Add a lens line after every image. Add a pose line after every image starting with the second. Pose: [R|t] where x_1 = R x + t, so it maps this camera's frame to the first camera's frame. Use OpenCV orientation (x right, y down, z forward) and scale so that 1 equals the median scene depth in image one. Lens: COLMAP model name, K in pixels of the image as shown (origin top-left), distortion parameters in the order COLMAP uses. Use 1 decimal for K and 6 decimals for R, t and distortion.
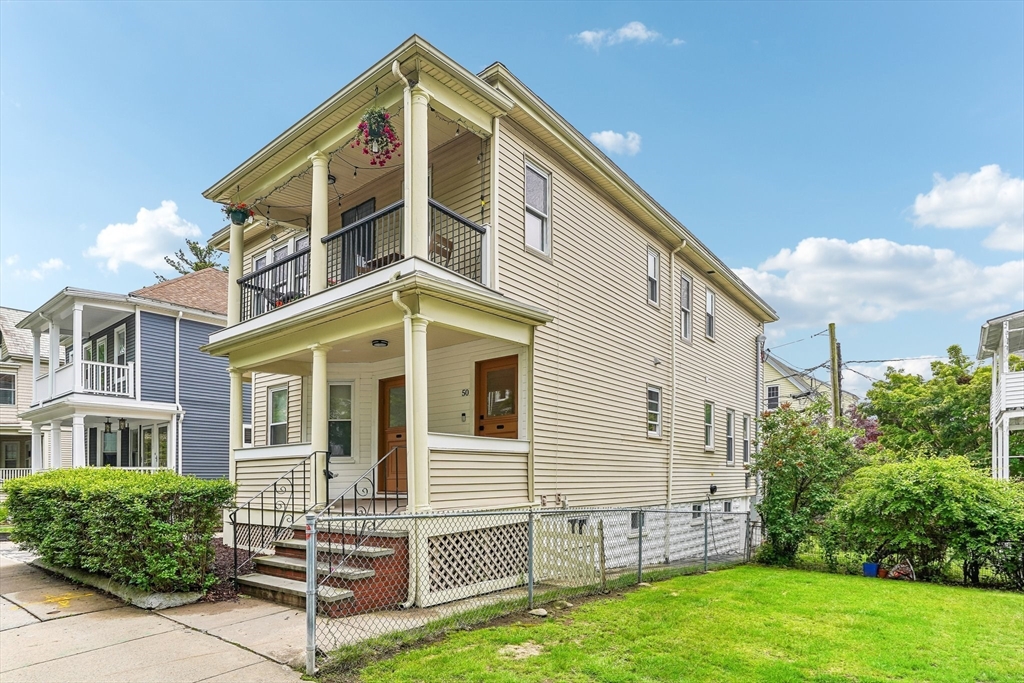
lens RADIAL K [[567.0, 0, 512.3], [0, 567.0, 418.0], [0, 0, 1]] dist [-0.000542, -0.000106]
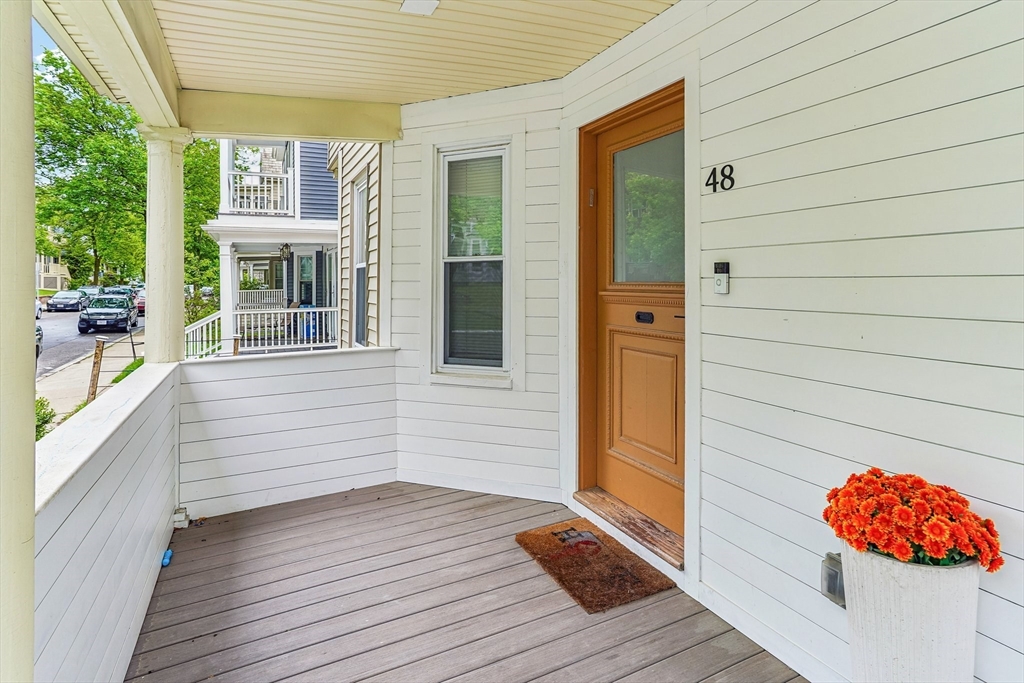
lens RADIAL K [[548.2, 0, 512.2], [0, 548.2, 281.7], [0, 0, 1]] dist [0.000235, 0.000094]
pose [[0.904795, -0.001986, -0.425844, -0.094395], [0.052734, 0.992815, 0.107413, -0.012219], [0.422571, -0.119643, 0.898398, 0.479498]]
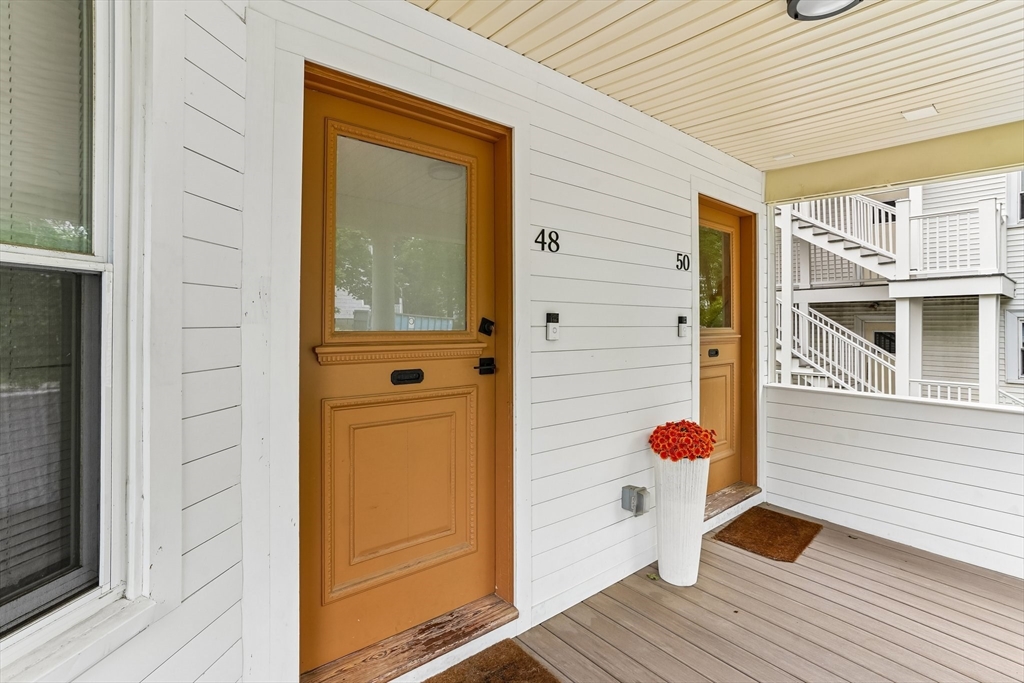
lens RADIAL K [[476.3, 0, 515.3], [0, 476.3, 323.7], [0, 0, 1]] dist [-0.035805, 0.000015]
pose [[0.200216, 0.006078, 0.979733, -0.243483], [-0.113901, 0.993345, 0.017114, 0.002417], [-0.973109, -0.115019, 0.199575, 0.608191]]
